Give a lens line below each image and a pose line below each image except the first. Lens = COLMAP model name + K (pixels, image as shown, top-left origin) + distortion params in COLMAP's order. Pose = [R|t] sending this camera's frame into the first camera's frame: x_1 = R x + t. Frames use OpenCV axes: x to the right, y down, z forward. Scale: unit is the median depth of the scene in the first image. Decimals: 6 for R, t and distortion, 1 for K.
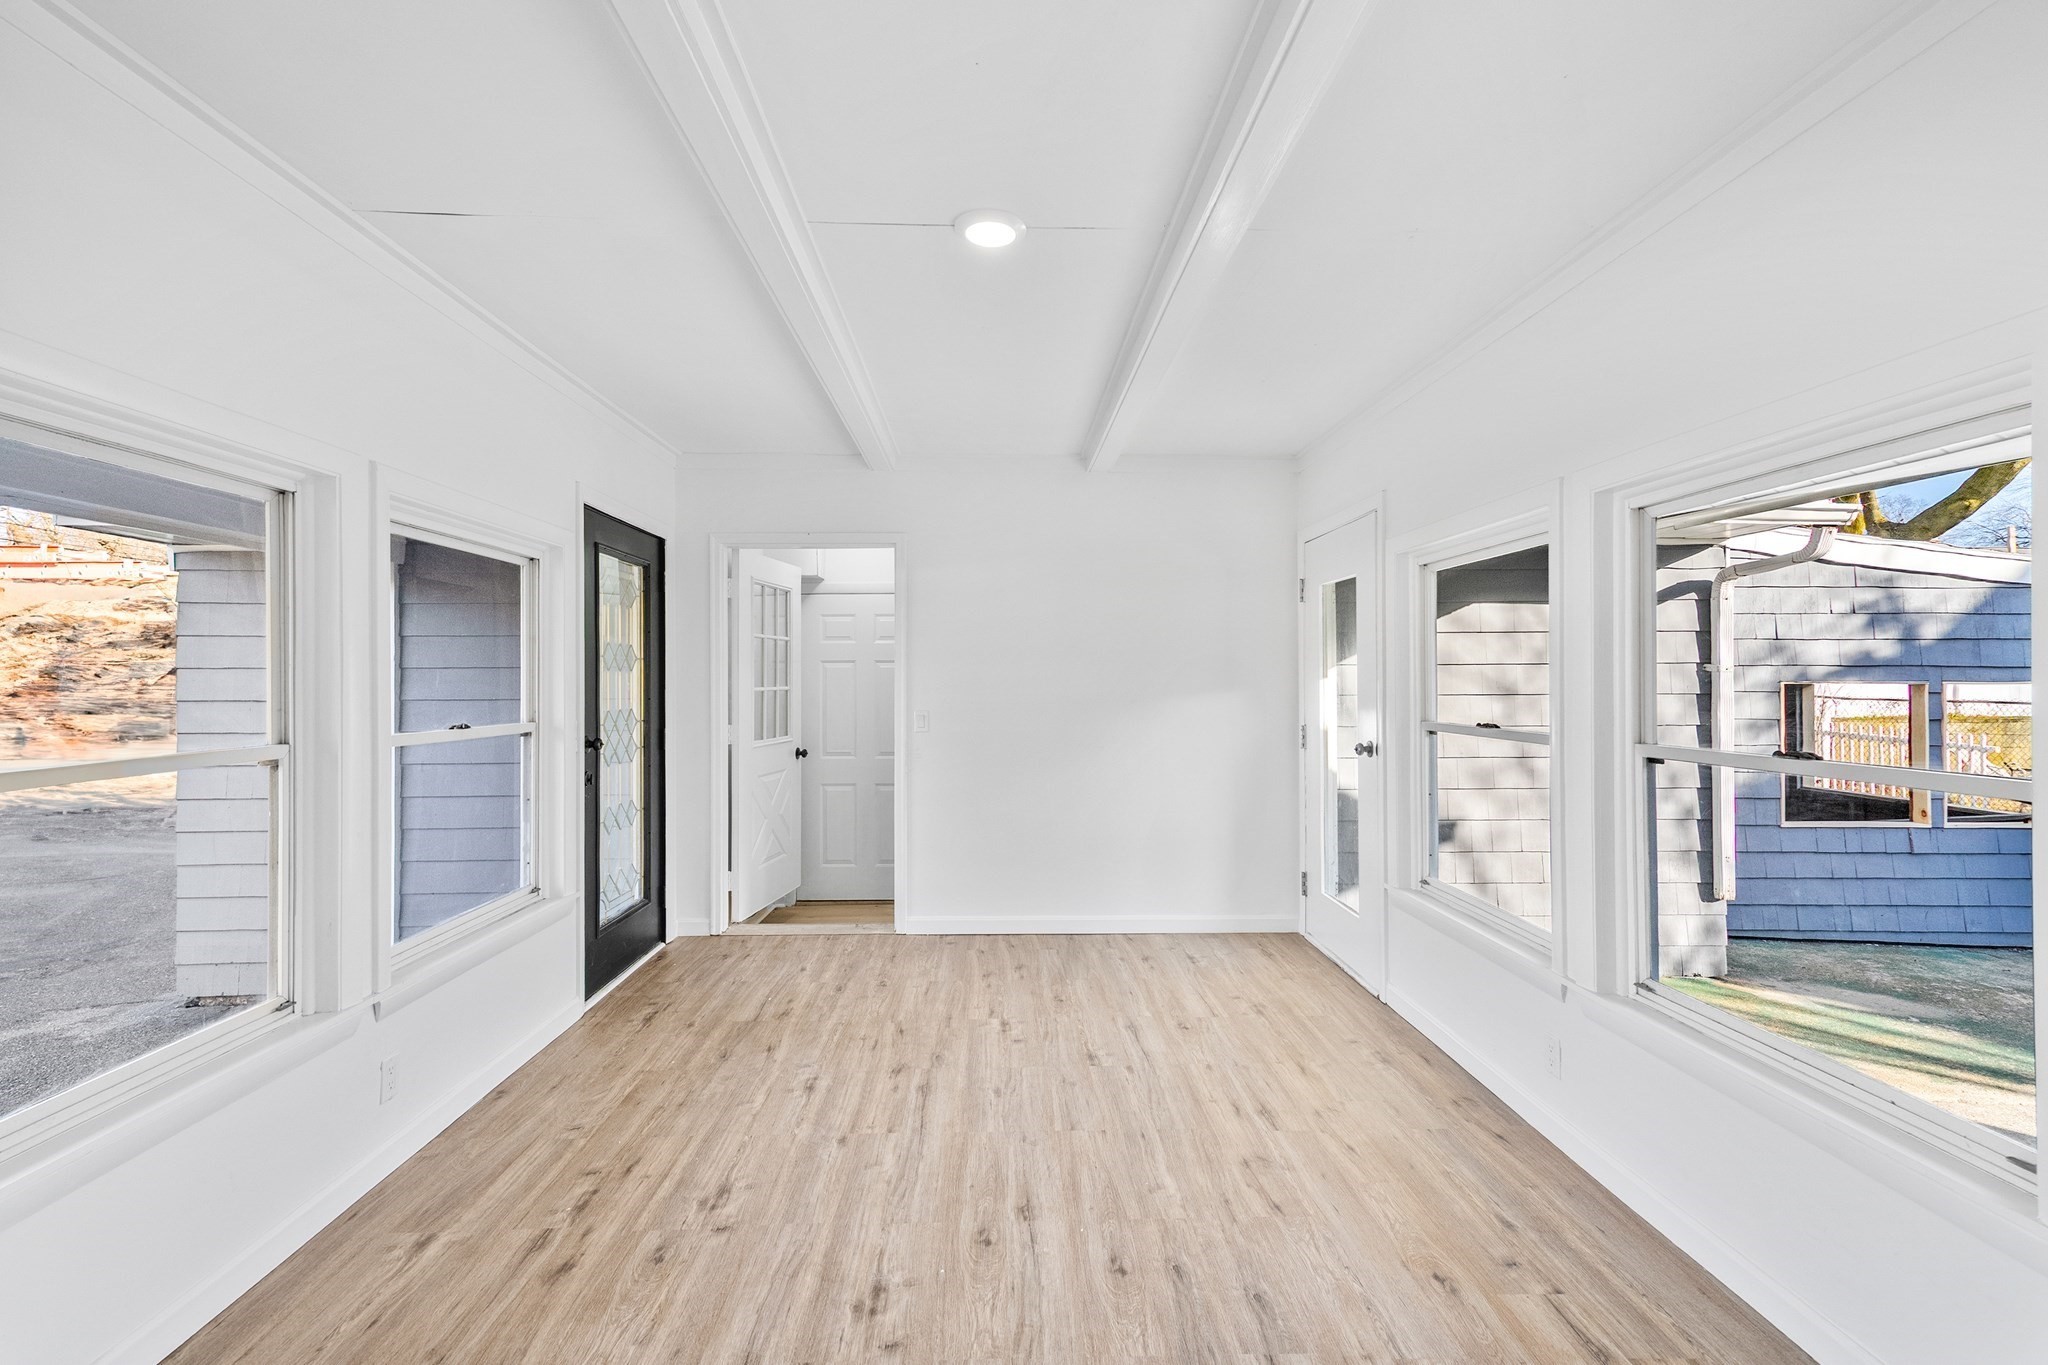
lens RADIAL K [[924.7, 0, 1014.9], [0, 924.7, 678.6], [0, 0, 1]] dist [0.015722, 0.002949]
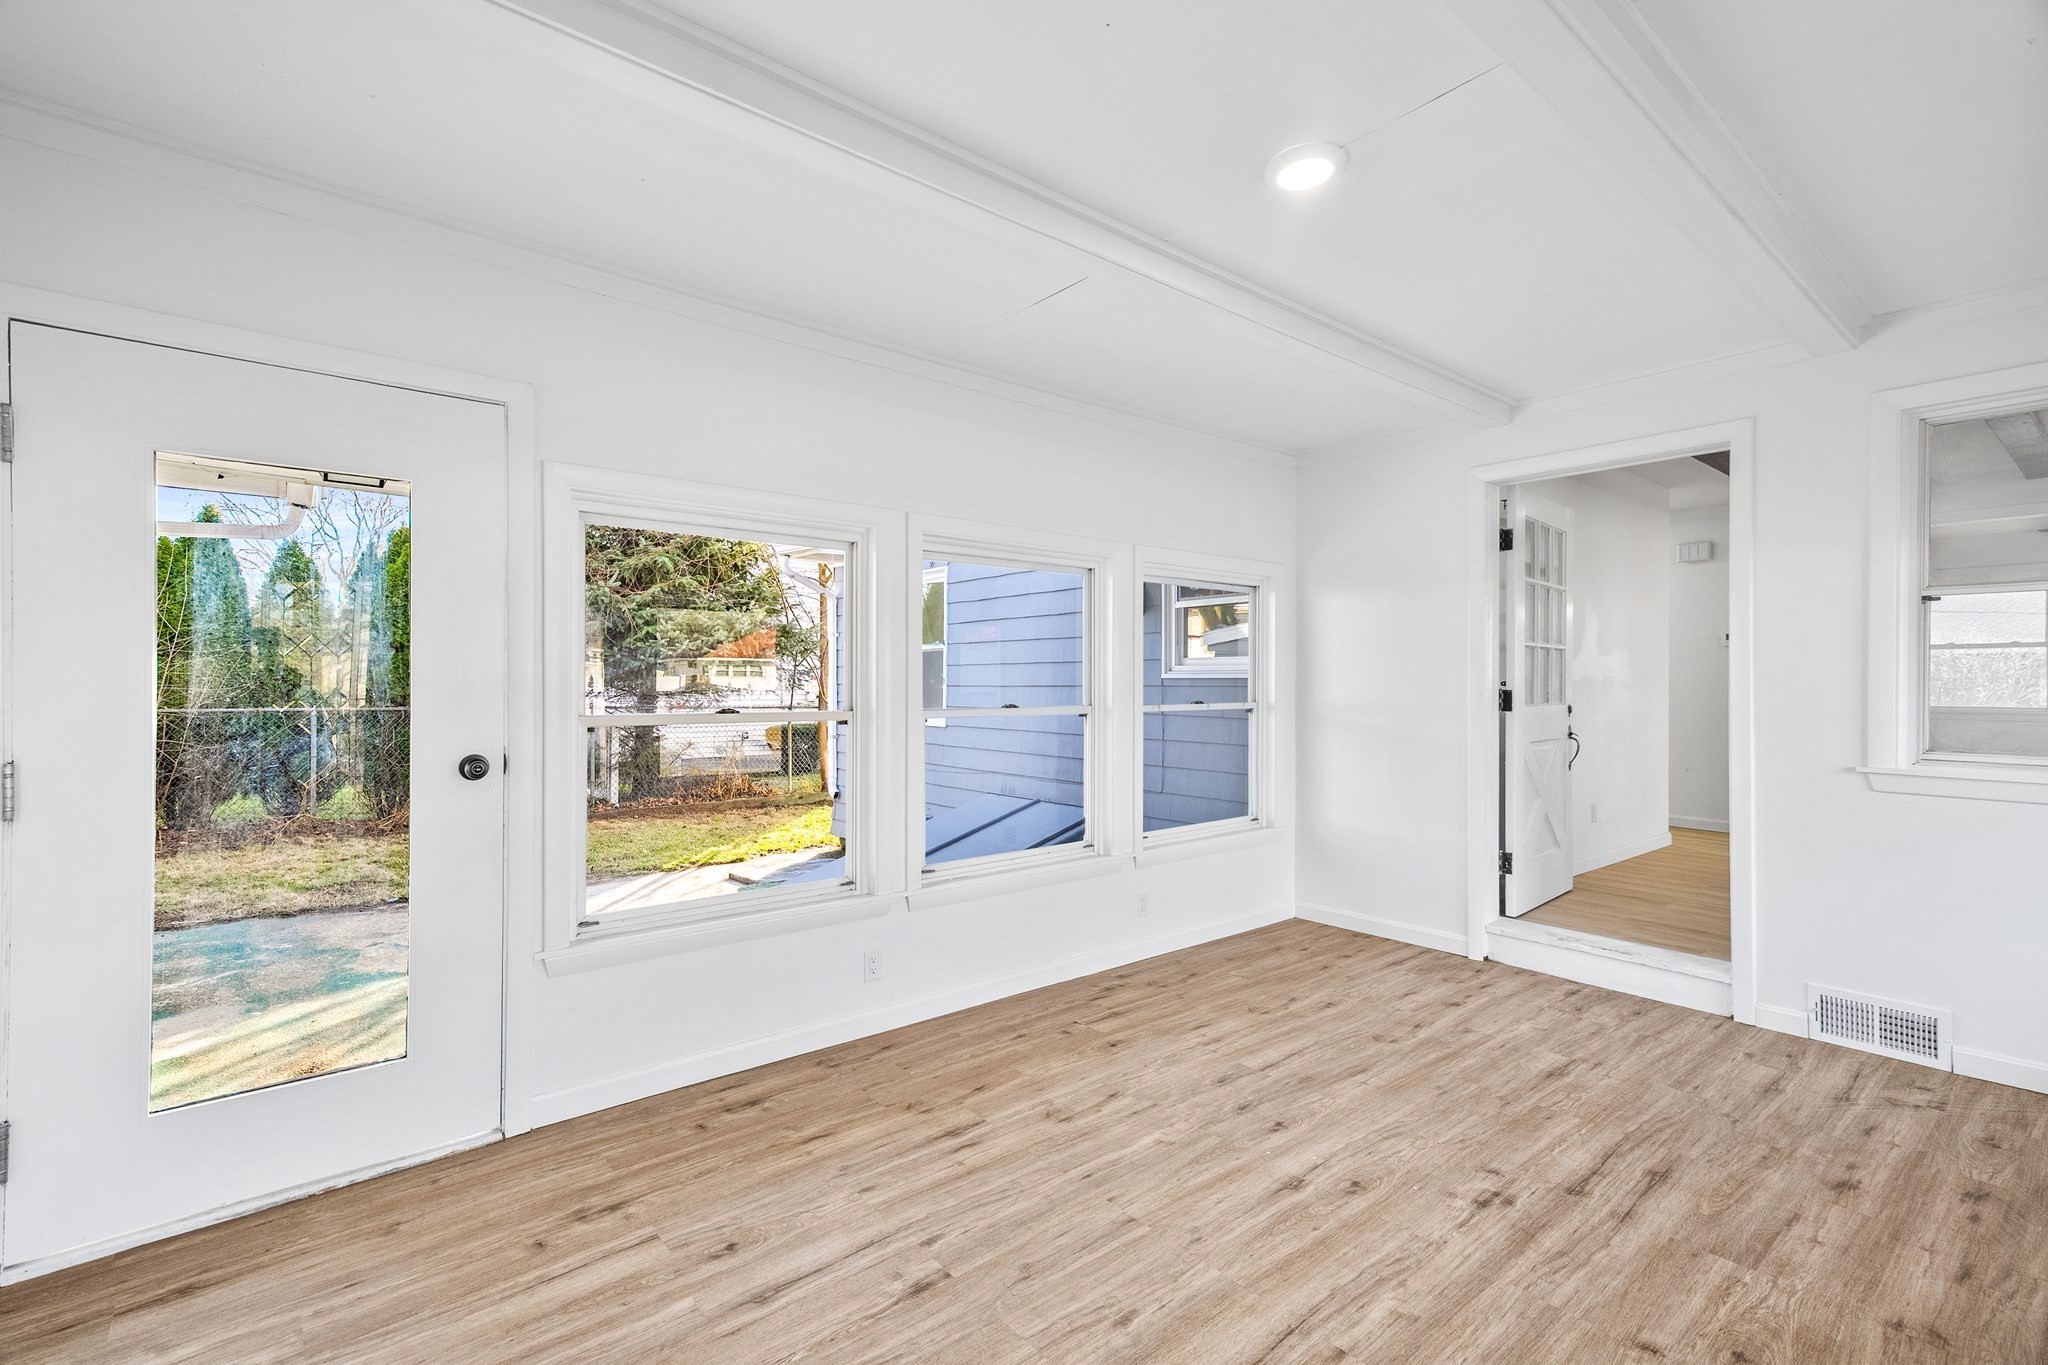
lens RADIAL K [[924.7, 0, 1009.0], [0, 924.7, 680.7], [0, 0, 1]] dist [0.015722, 0.002949]
pose [[-0.615233, 0.004835, 0.788330, -0.590282], [0.000819, 0.999985, -0.005494, 0.033713], [-0.788345, -0.002735, -0.615228, 1.850682]]
